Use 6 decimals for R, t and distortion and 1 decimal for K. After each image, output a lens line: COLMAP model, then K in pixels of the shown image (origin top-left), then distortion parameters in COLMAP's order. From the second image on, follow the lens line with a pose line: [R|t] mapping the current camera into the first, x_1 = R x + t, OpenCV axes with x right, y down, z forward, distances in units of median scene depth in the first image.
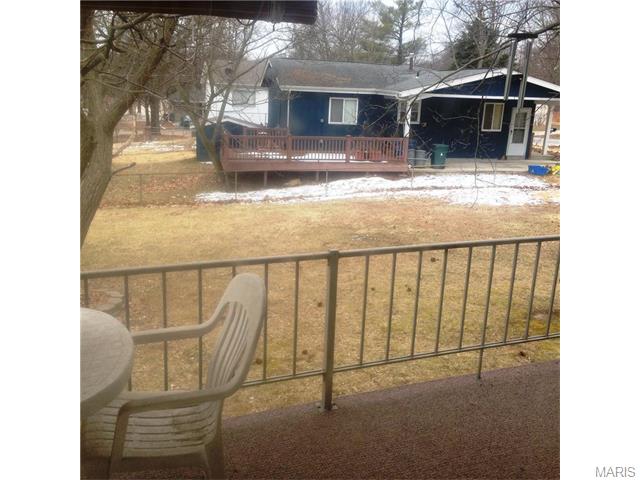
lens RADIAL K [[626.1, 0, 320.0], [0, 626.1, 240.0], [0, 0, 1]] dist [0.154454, 0.008647]
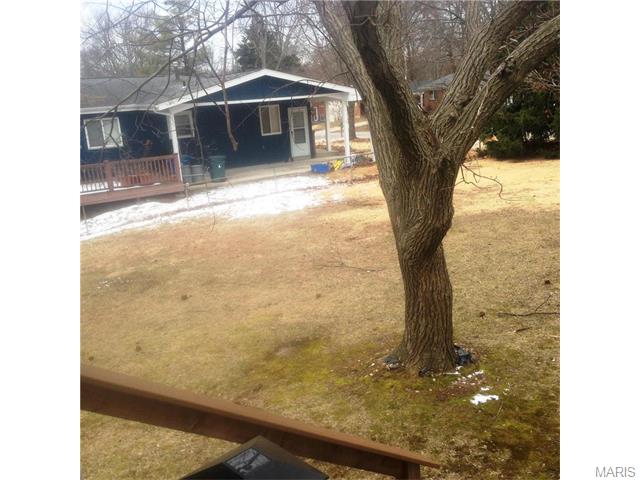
lens RADIAL K [[626.1, 0, 320.0], [0, 626.1, 240.0], [0, 0, 1]] dist [0.154454, 0.008647]
pose [[0.953735, -0.182977, 0.238556, 0.093852], [0.186294, 0.982455, 0.008766, -0.010288], [-0.235975, 0.036081, 0.971089, 0.071866]]
